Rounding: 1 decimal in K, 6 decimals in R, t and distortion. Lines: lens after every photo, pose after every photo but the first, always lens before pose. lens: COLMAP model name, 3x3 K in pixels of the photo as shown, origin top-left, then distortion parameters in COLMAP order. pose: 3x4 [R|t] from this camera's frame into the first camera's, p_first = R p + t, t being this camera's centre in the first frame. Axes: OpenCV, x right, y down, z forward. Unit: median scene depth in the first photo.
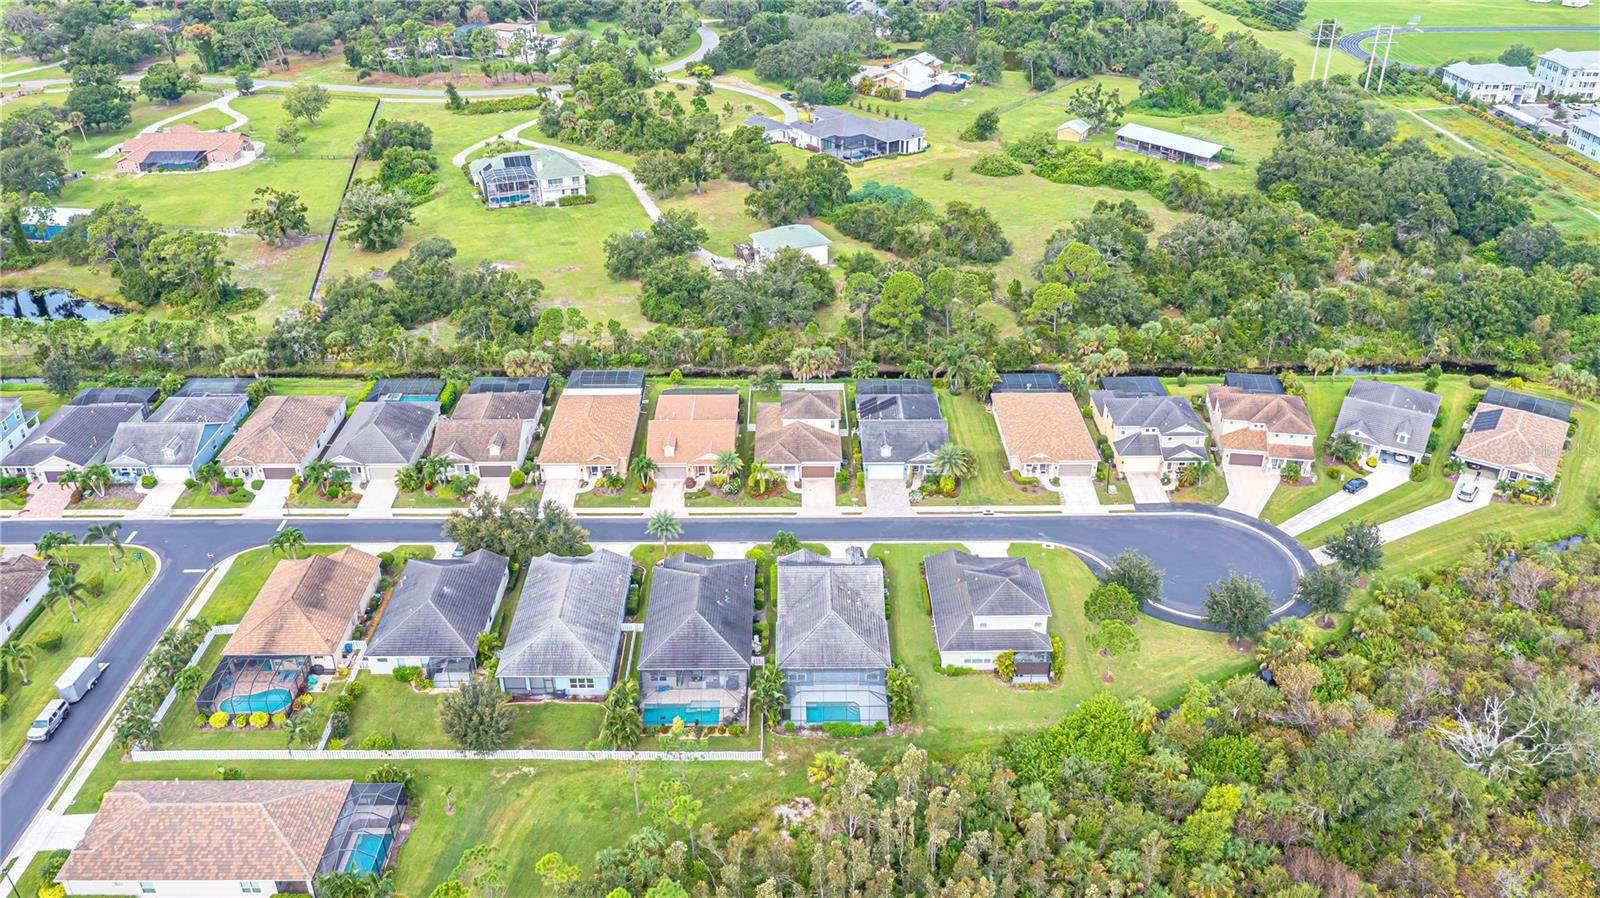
lens RADIAL K [[1254.1, 0, 799.0], [0, 1254.1, 445.1], [0, 0, 1]] dist [-0.012095, 0.001003]
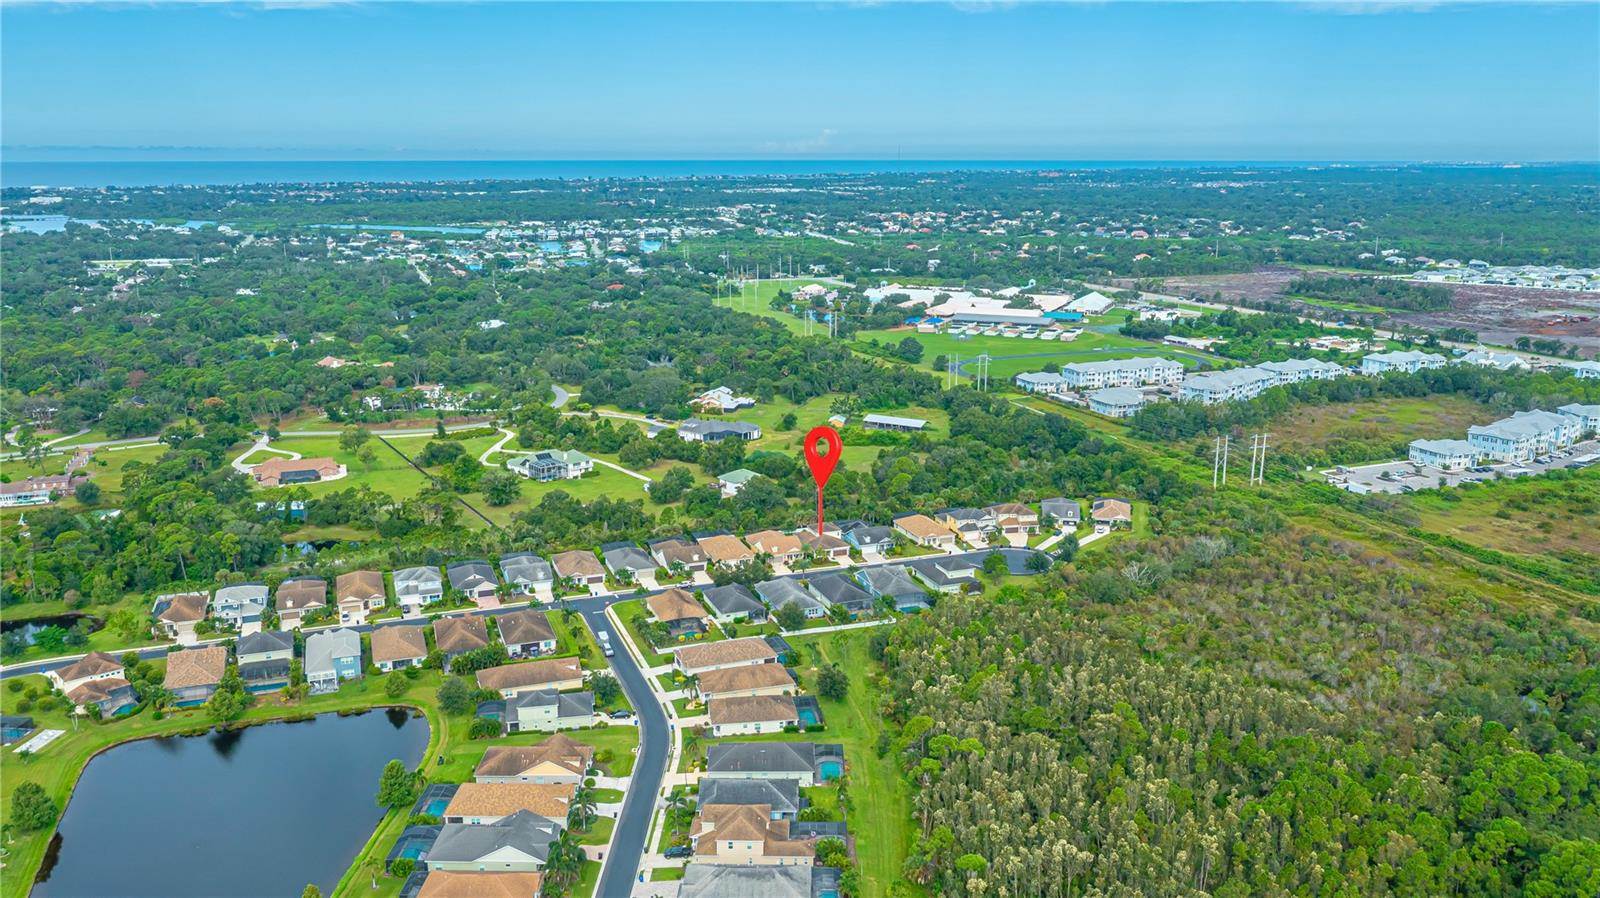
lens RADIAL K [[1254.1, 0, 799.0], [0, 1254.1, 445.1], [0, 0, 1]] dist [-0.012095, 0.001003]
pose [[0.940354, -0.073093, 0.332253, -0.540929], [0.161582, 0.955414, -0.247134, 0.262111], [-0.299376, 0.286079, 0.910238, -0.719849]]
